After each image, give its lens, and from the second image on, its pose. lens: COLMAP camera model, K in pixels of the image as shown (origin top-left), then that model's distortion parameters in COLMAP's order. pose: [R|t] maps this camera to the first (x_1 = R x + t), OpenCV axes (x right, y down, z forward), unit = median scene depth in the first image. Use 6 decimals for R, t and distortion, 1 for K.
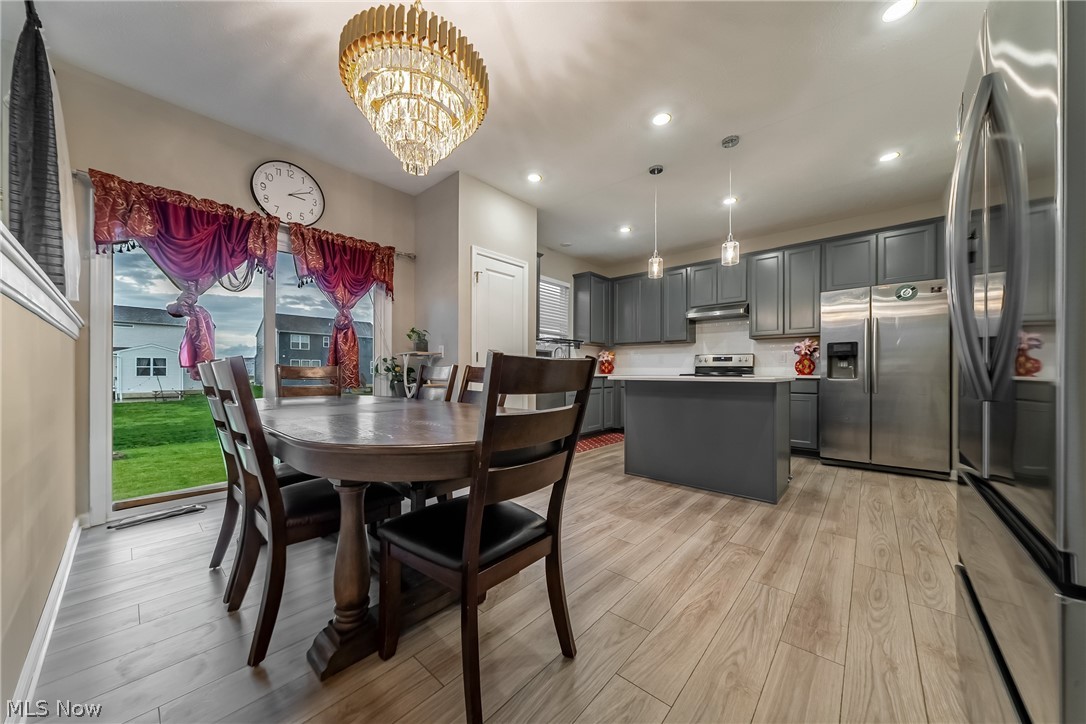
lens RADIAL K [[372.7, 0, 544.6], [0, 372.7, 370.6], [0, 0, 1]] dist [-0.005156, -0.000232]
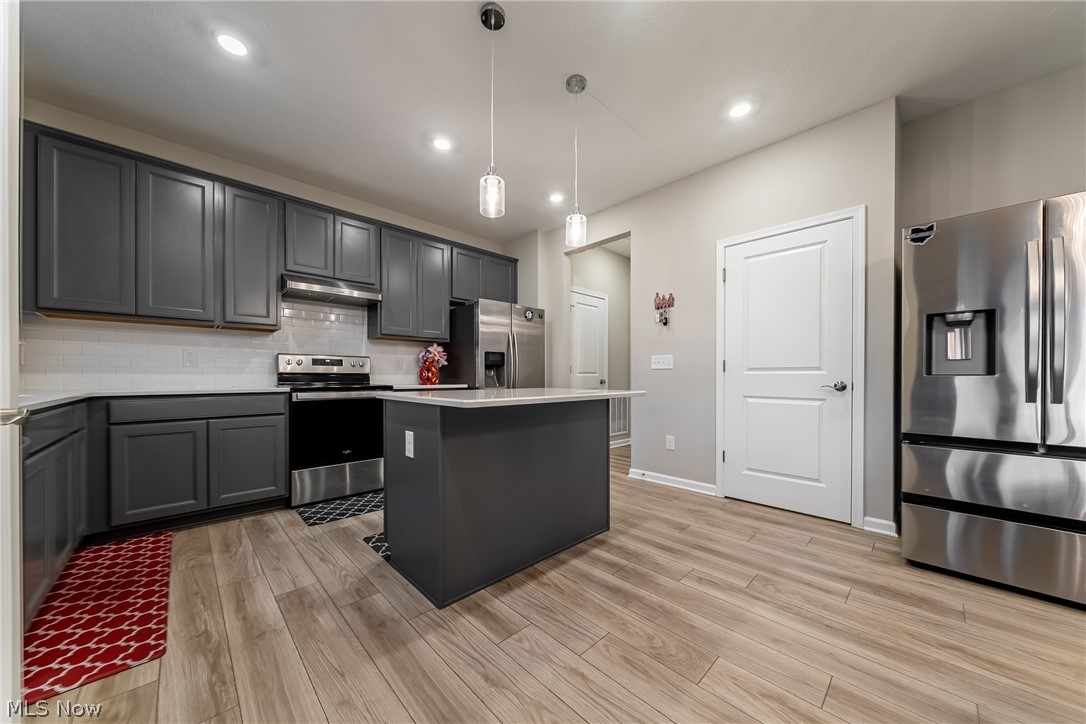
lens RADIAL K [[372.7, 0, 540.1], [0, 372.7, 378.5], [0, 0, 1]] dist [-0.005156, -0.000232]
pose [[0.085343, -0.007349, 0.996324, -0.281723], [-0.002931, 0.999967, 0.007627, -0.014838], [-0.996347, -0.003572, 0.085319, 1.026597]]
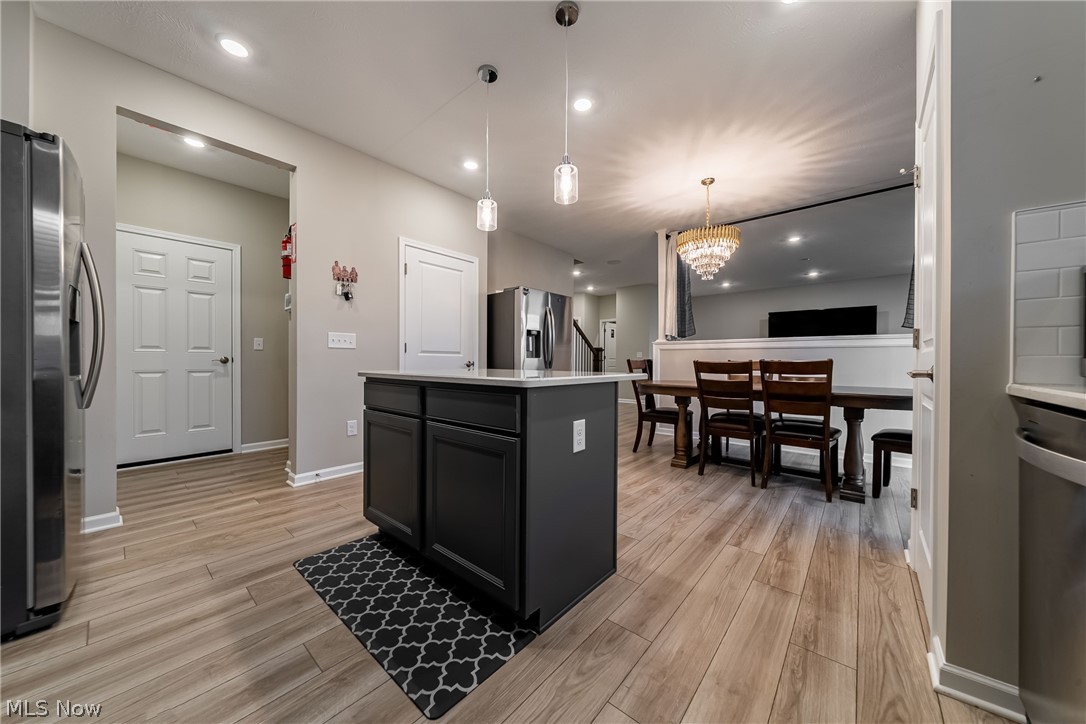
lens RADIAL K [[372.7, 0, 541.0], [0, 372.7, 365.1], [0, 0, 1]] dist [-0.005156, -0.000232]
pose [[-0.999949, -0.007674, -0.006548, 0.391923], [-0.007716, 0.999949, 0.006487, 0.000236], [0.006498, 0.006538, -0.999958, 1.828718]]
